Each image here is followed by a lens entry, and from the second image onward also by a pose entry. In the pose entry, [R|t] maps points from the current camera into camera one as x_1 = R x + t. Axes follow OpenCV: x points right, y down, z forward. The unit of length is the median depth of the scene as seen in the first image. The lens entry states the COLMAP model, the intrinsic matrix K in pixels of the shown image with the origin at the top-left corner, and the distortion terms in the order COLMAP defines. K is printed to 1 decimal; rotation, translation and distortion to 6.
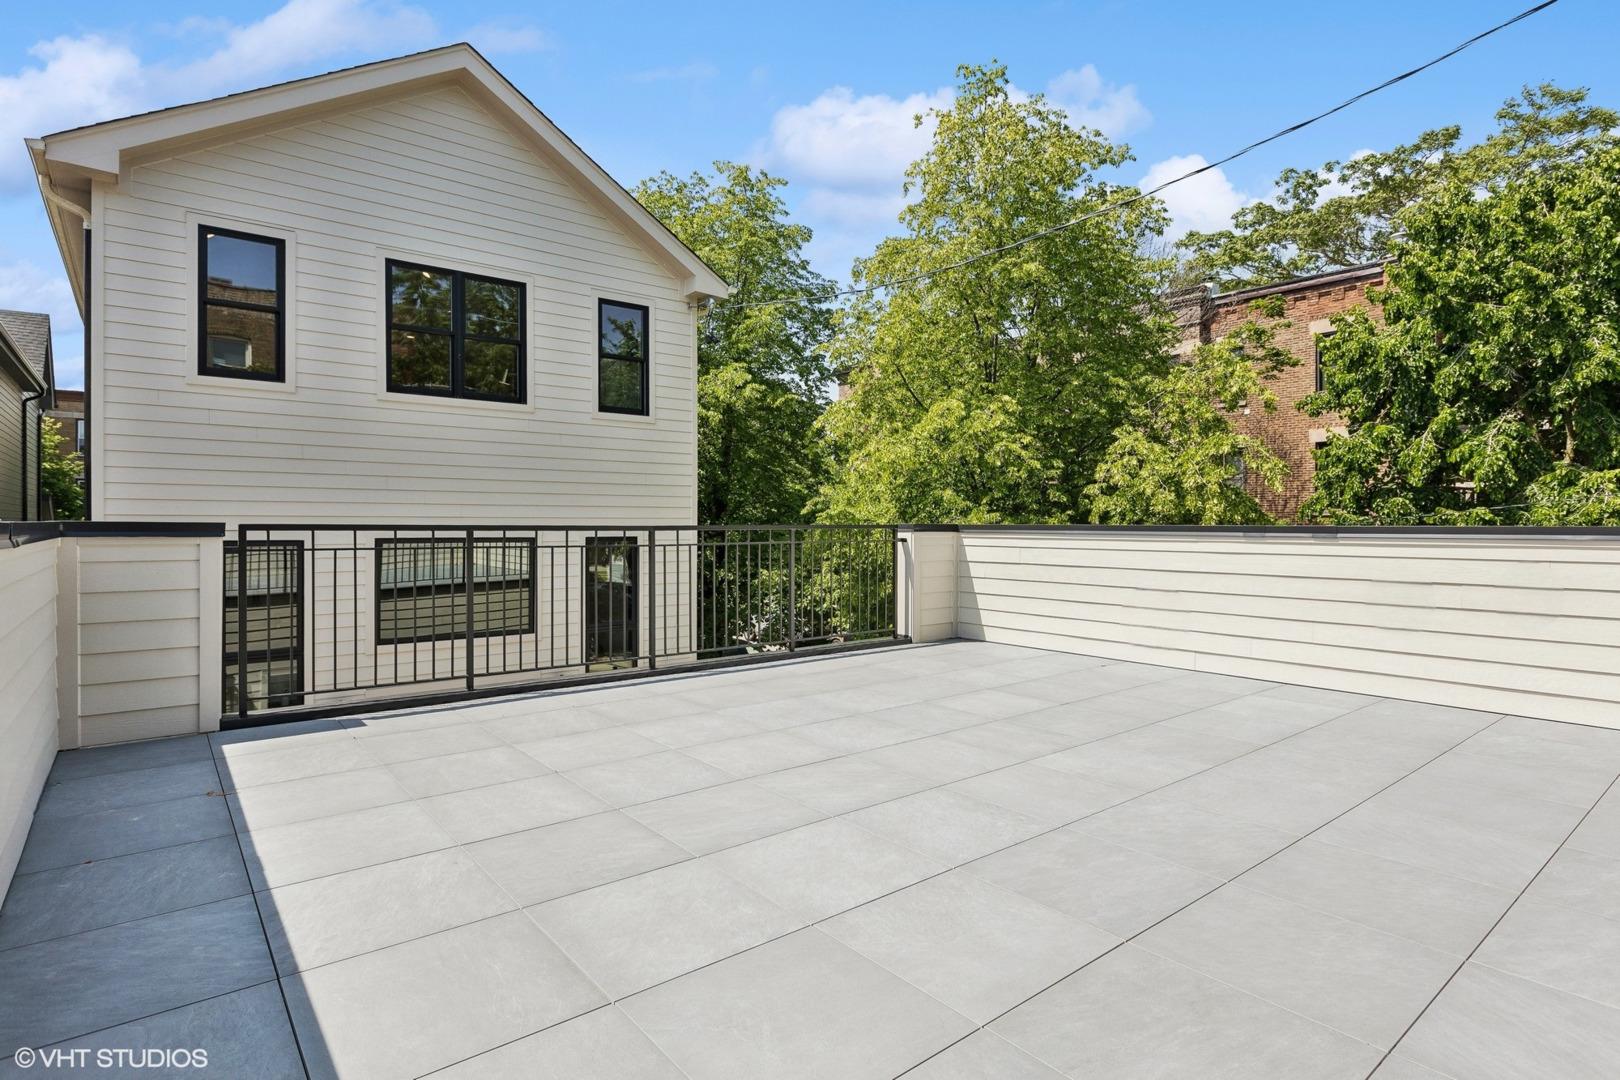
lens RADIAL K [[750.4, 0, 809.1], [0, 750.4, 528.5], [0, 0, 1]] dist [-0.017188, -0.000024]
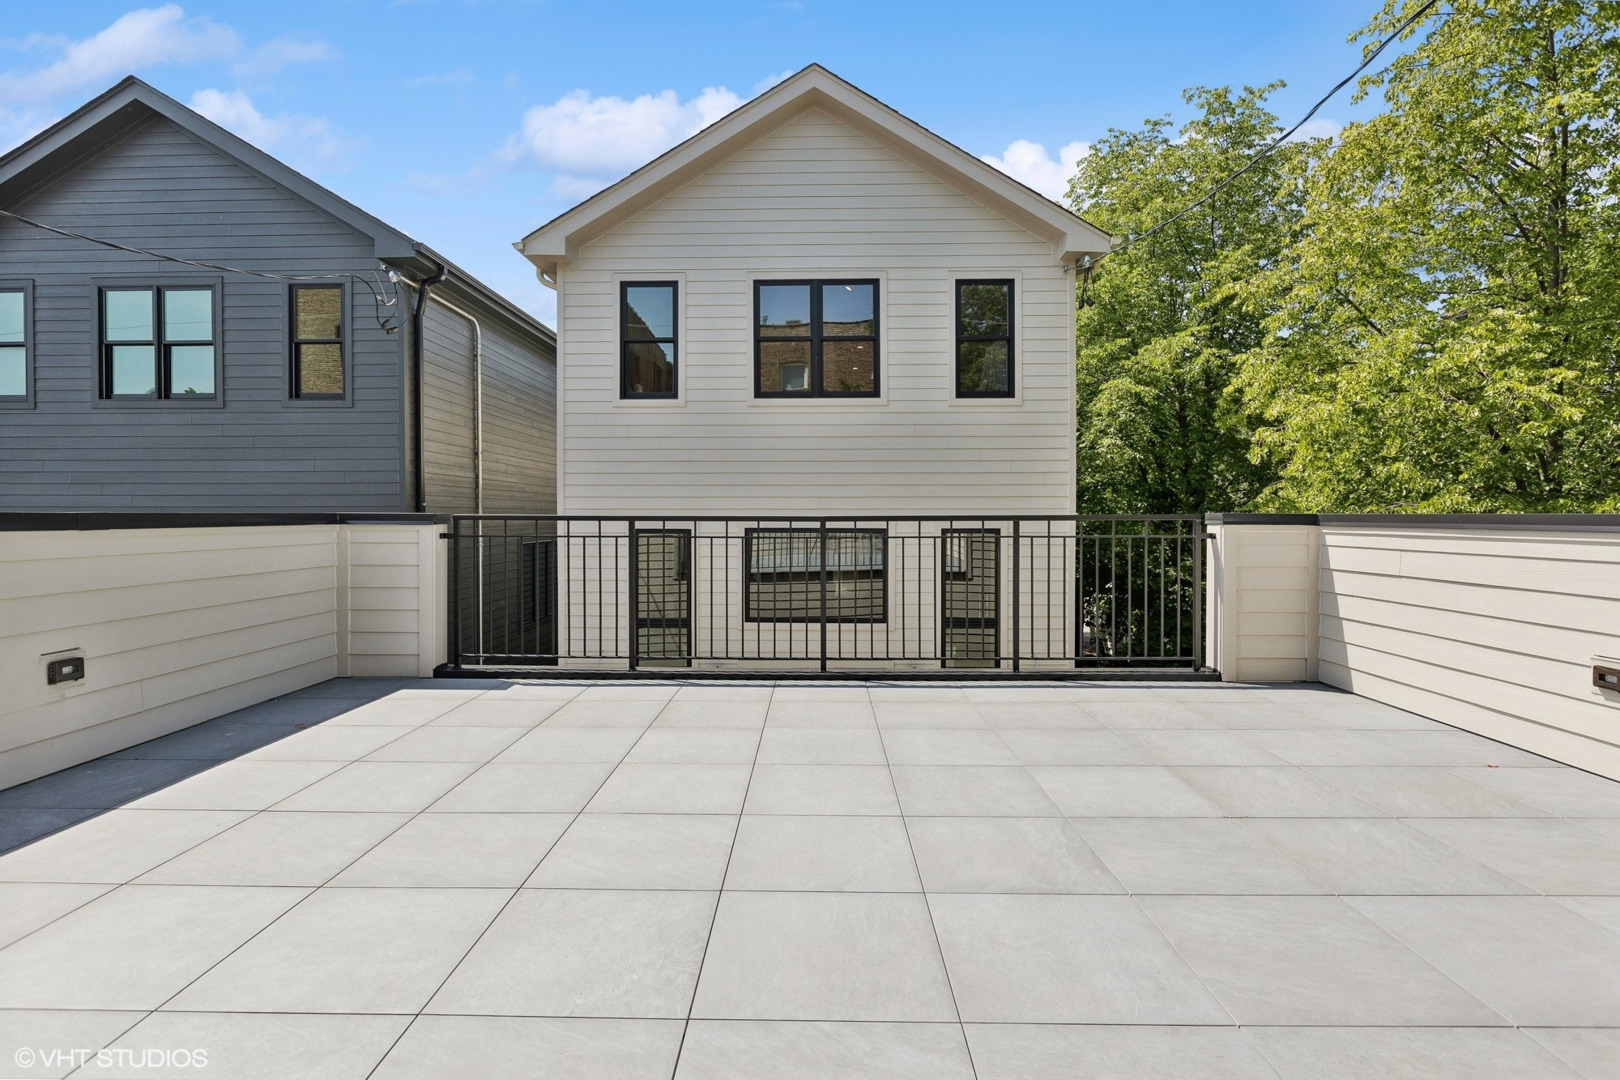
lens RADIAL K [[753.7, 0, 805.2], [0, 753.7, 517.7], [0, 0, 1]] dist [-0.001943, -0.000333]
pose [[0.792038, -0.000649, -0.610472, 0.183111], [-0.000915, 0.999997, -0.002251, -0.000140], [0.610472, 0.002342, 0.792035, 0.136207]]
